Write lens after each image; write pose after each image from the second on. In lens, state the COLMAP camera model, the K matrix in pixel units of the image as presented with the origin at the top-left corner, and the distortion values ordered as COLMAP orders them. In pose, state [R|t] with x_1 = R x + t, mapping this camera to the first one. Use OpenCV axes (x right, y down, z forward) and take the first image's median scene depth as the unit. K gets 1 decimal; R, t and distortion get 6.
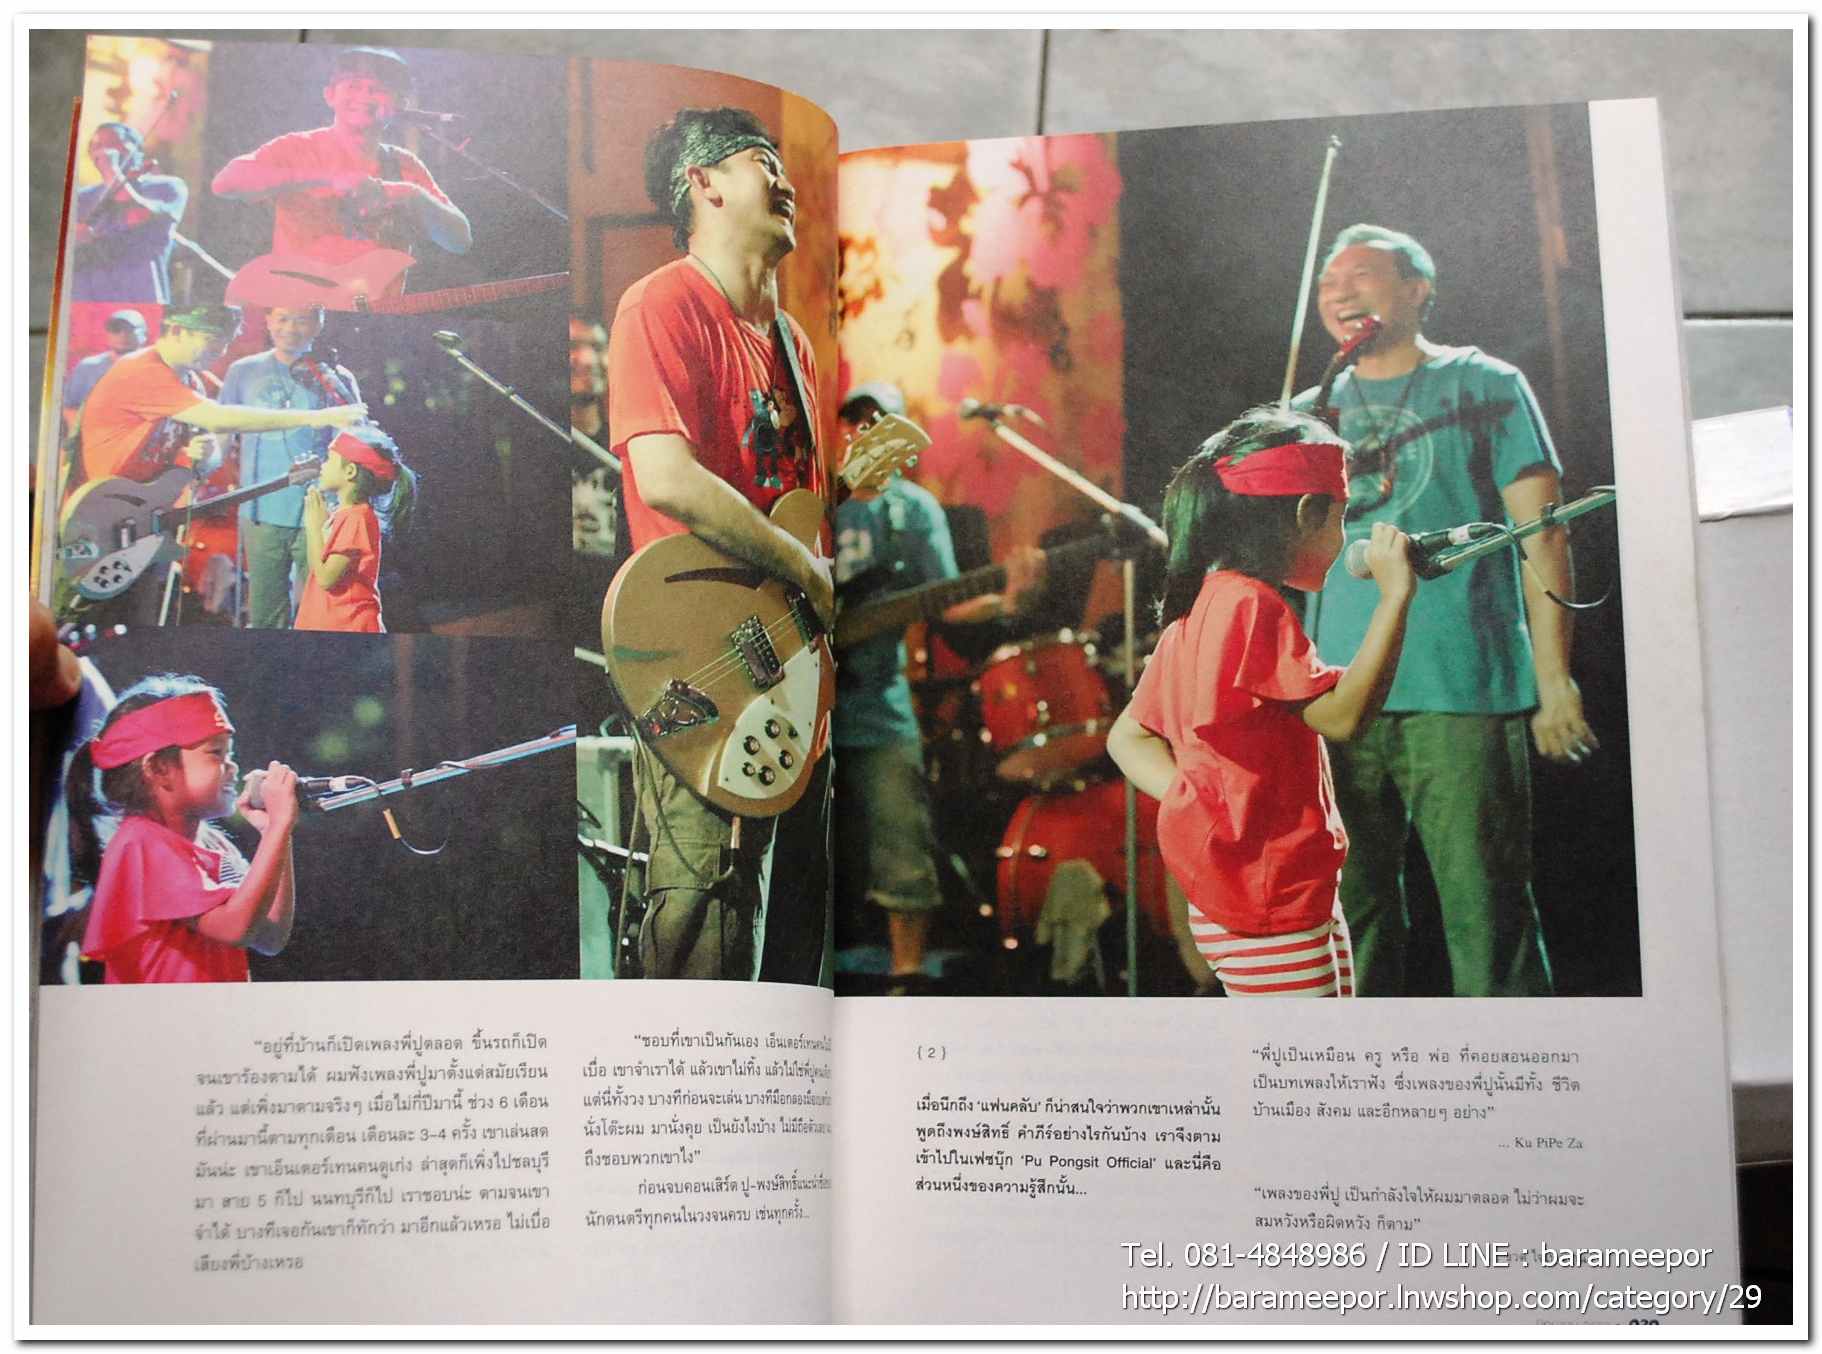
lens RADIAL K [[2296.5, 0, 841.7], [0, 2296.5, 630.7], [0, 0, 1]] dist [-0.013695, 0.000000]
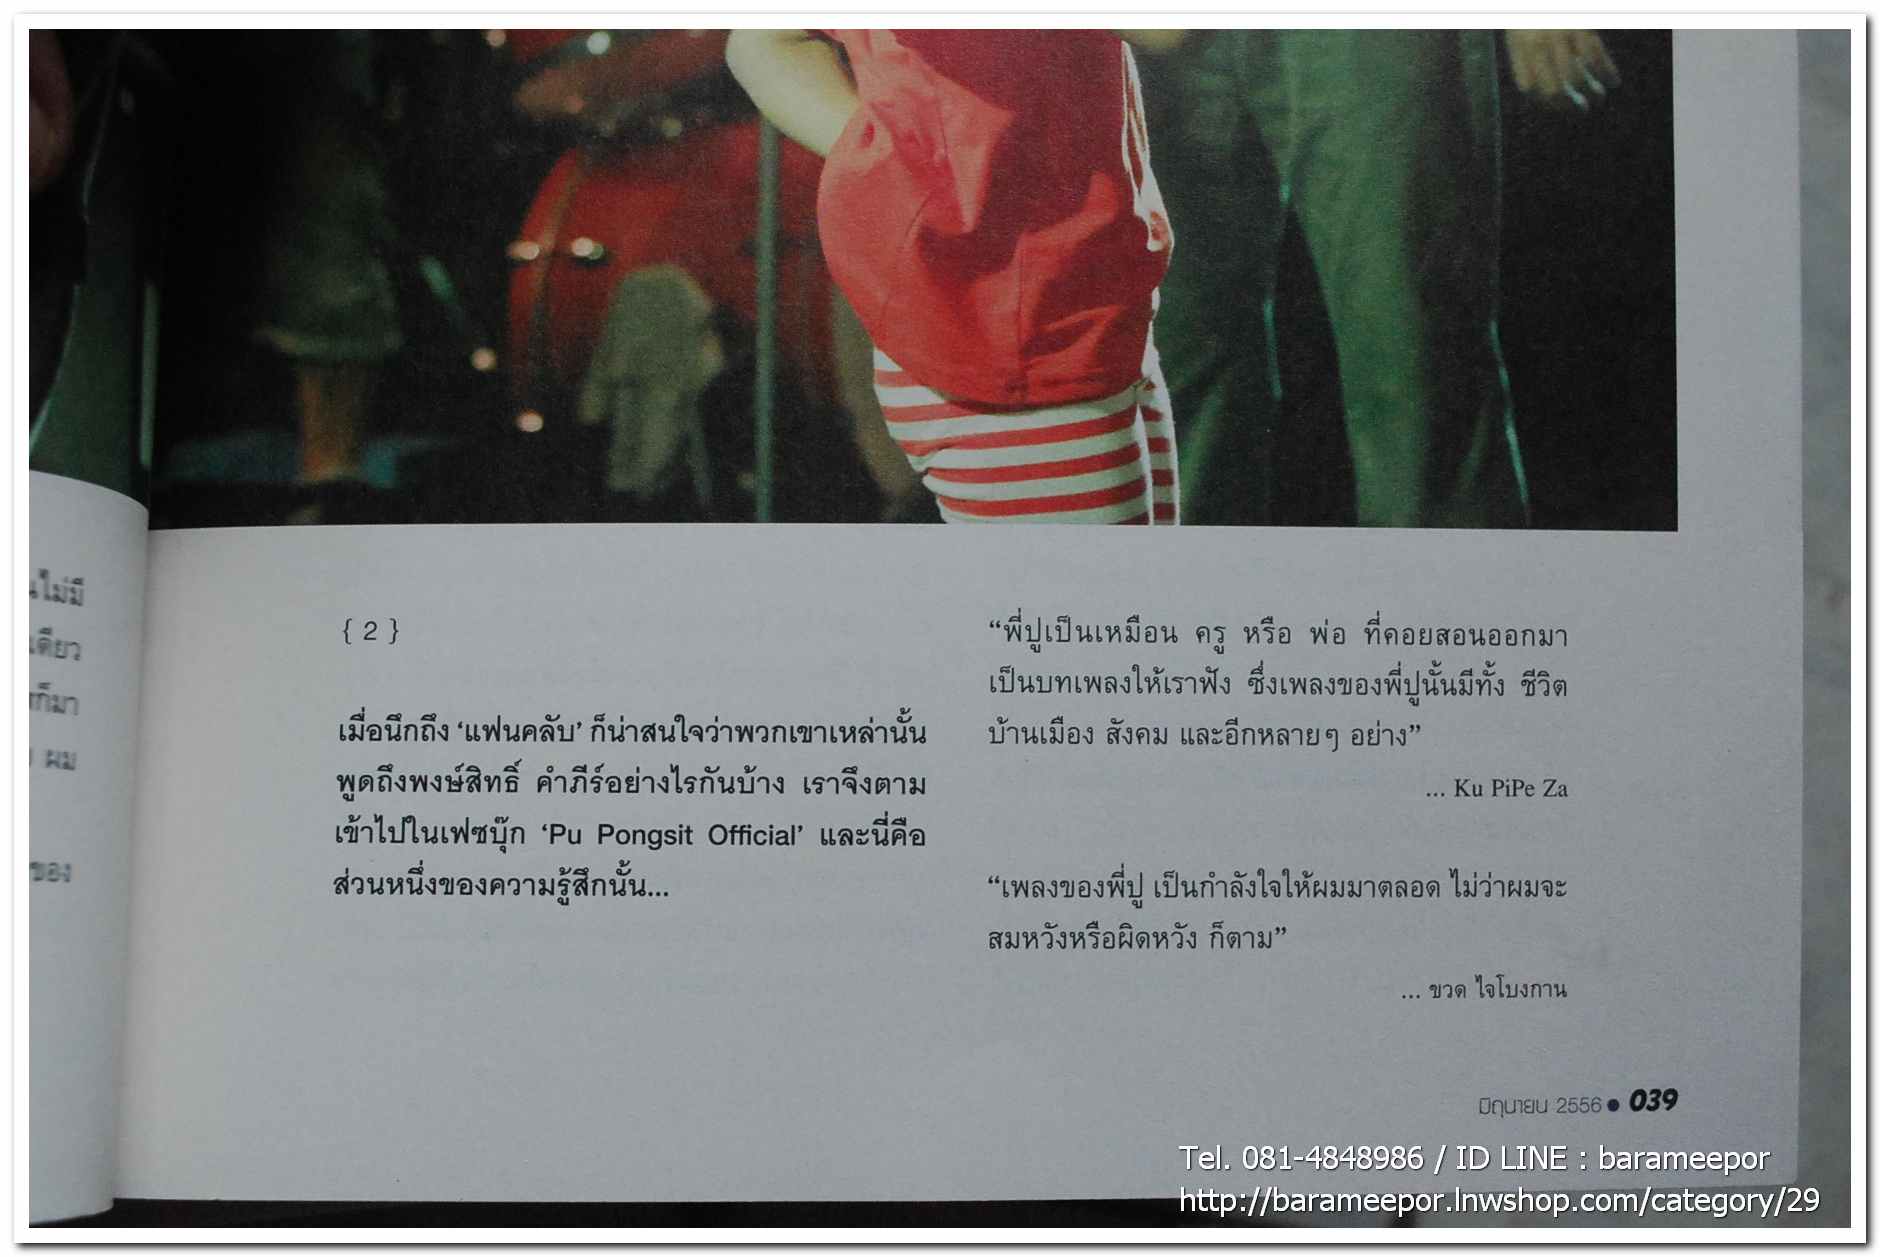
lens RADIAL K [[2329.0, 0, 939.3], [0, 2329.0, 626.4], [0, 0, 1]] dist [0.000054, 0.000000]
pose [[0.988847, -0.003989, 0.148881, 0.086801], [-0.015982, 0.991027, 0.132703, 0.111388], [-0.148074, -0.133603, 0.979910, 0.470294]]
